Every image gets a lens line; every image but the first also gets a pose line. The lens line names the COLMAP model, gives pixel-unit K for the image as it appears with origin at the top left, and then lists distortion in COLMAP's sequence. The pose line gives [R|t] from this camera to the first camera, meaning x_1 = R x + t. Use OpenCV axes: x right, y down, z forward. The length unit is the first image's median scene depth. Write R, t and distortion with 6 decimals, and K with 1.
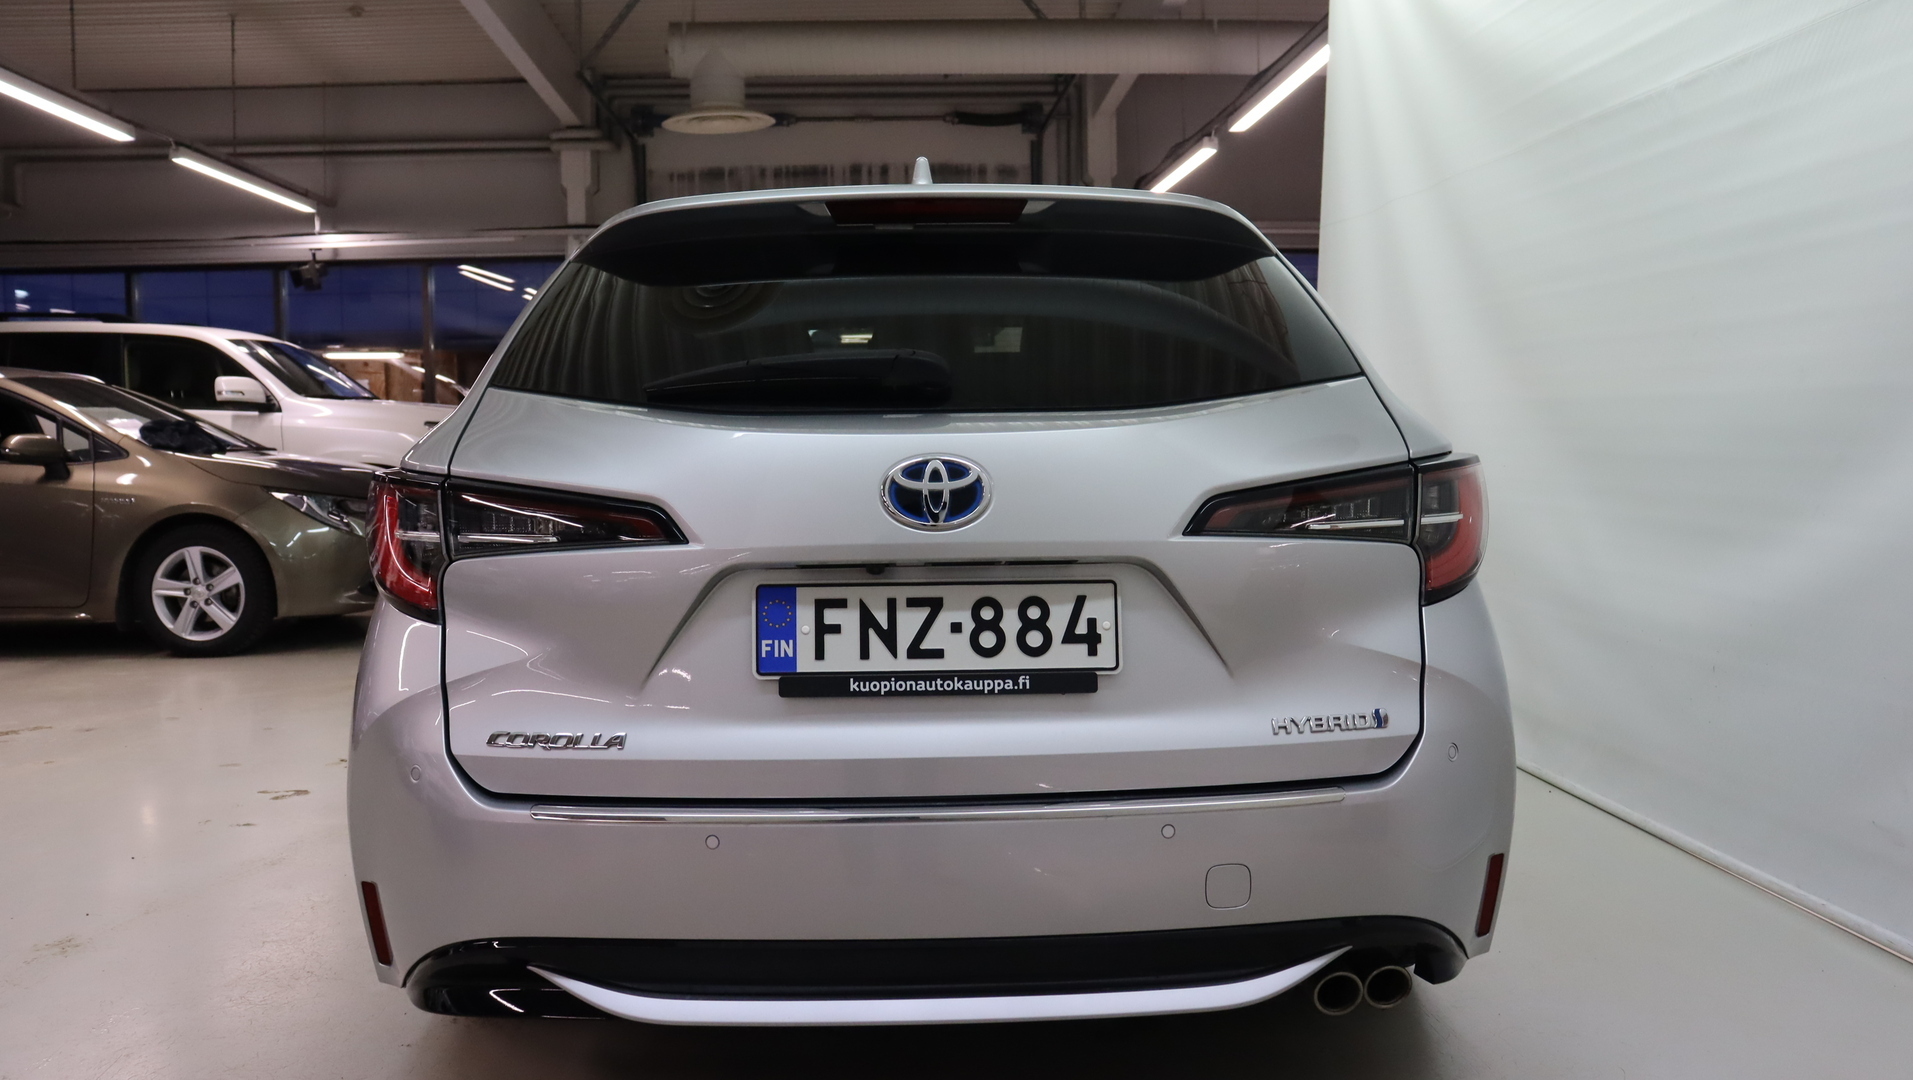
lens RADIAL K [[1570.8, 0, 969.7], [0, 1570.8, 536.5], [0, 0, 1]] dist [-0.148265, 0.105278]
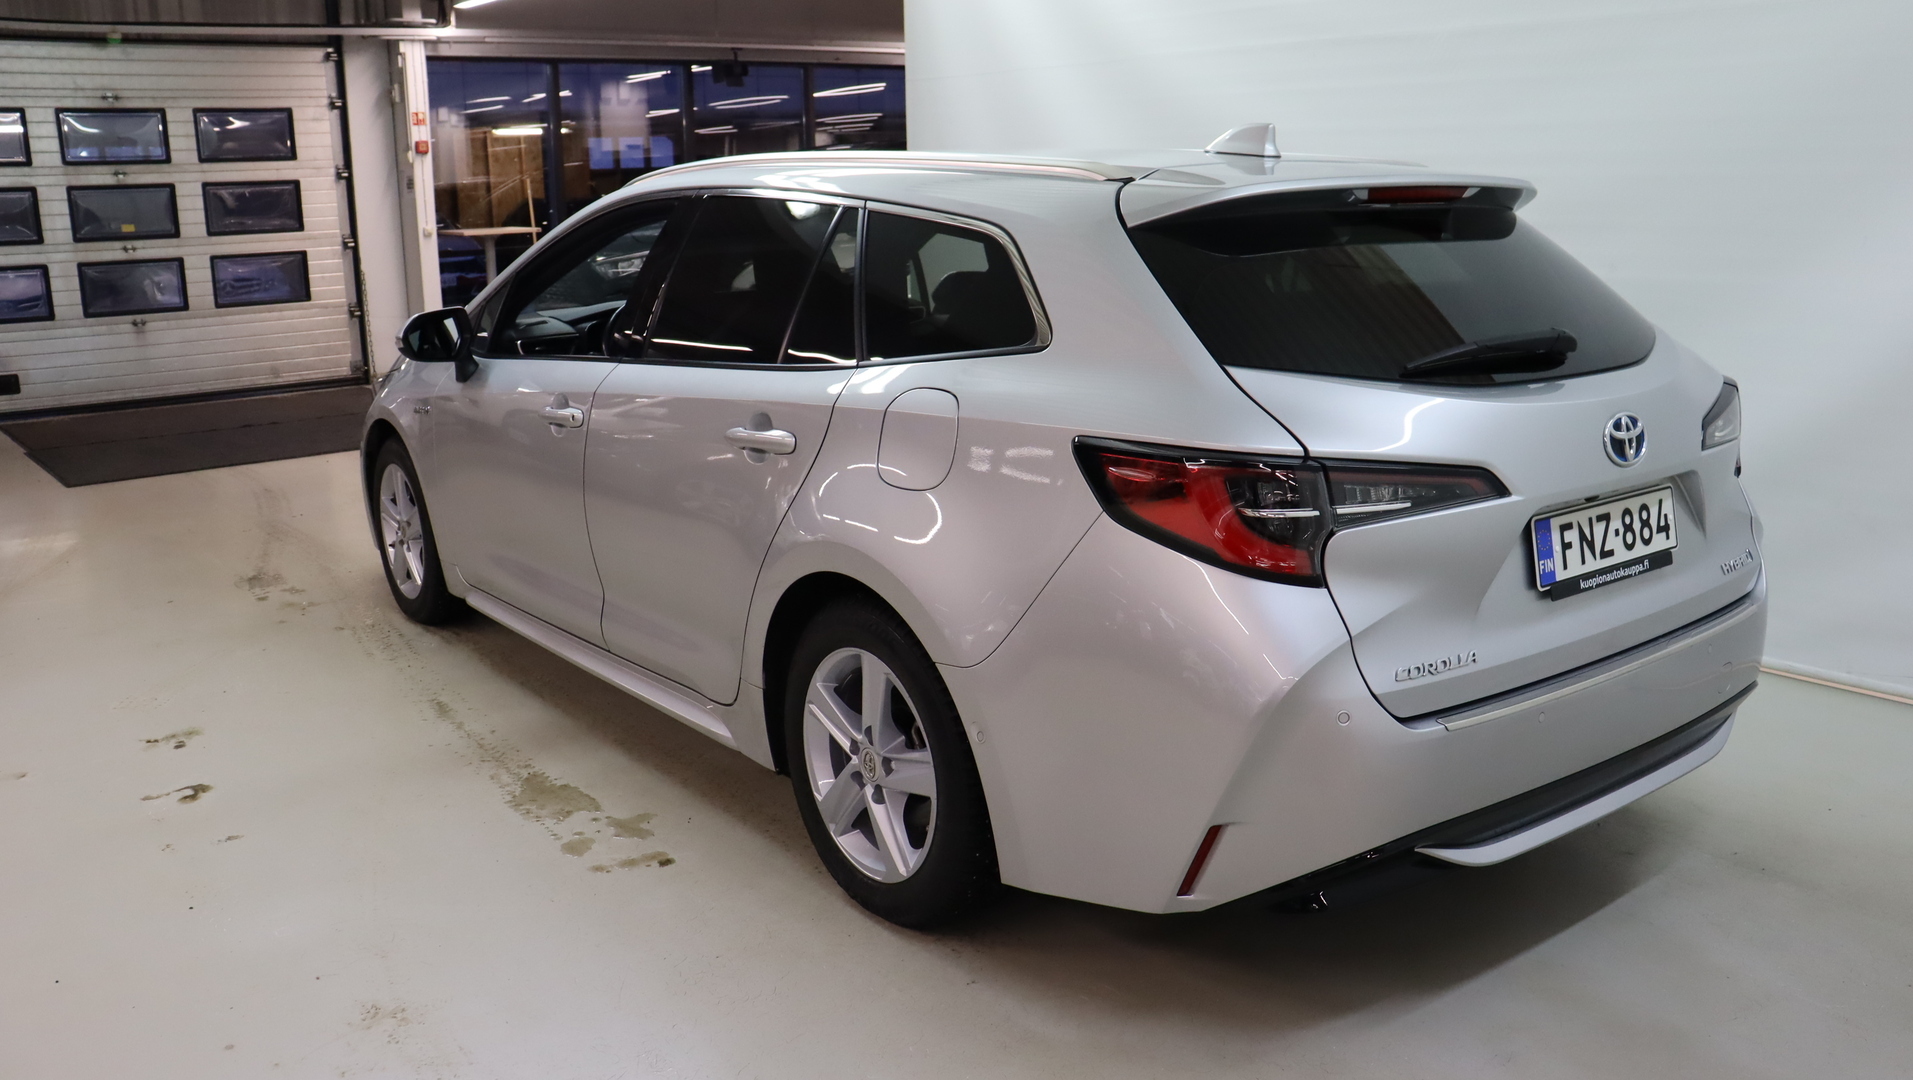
lens RADIAL K [[1570.8, 0, 1008.4], [0, 1570.8, 543.4], [0, 0, 1]] dist [-0.148265, 0.105278]
pose [[0.803844, -0.135045, 0.579308, -1.242033], [0.050080, 0.985795, 0.160312, -0.179758], [-0.592728, -0.099855, 0.799189, 0.222975]]
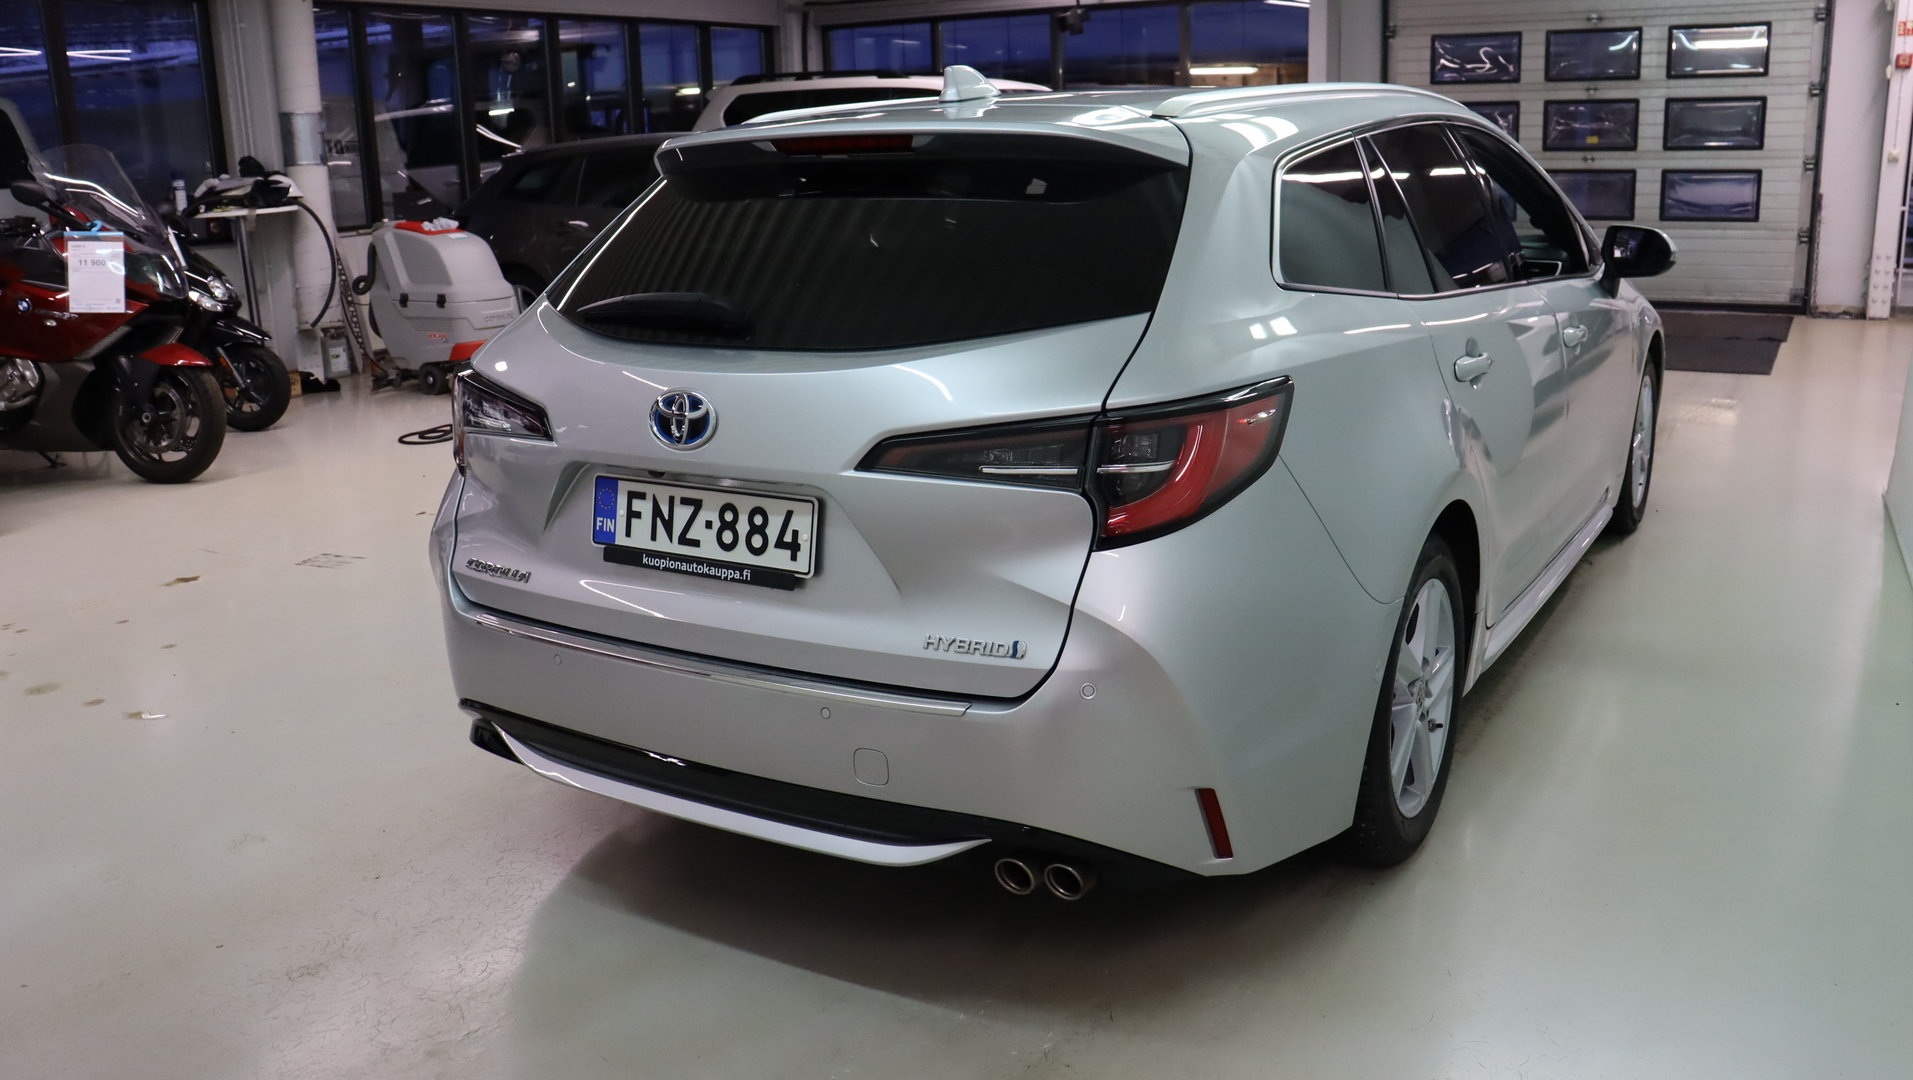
lens RADIAL K [[1570.8, 0, 940.8], [0, 1570.8, 529.1], [0, 0, 1]] dist [-0.148265, 0.105278]
pose [[0.832877, 0.121252, -0.540012, 0.827335], [-0.019418, 0.981508, 0.190434, -0.181859], [0.553117, -0.148122, 0.819830, 0.069489]]
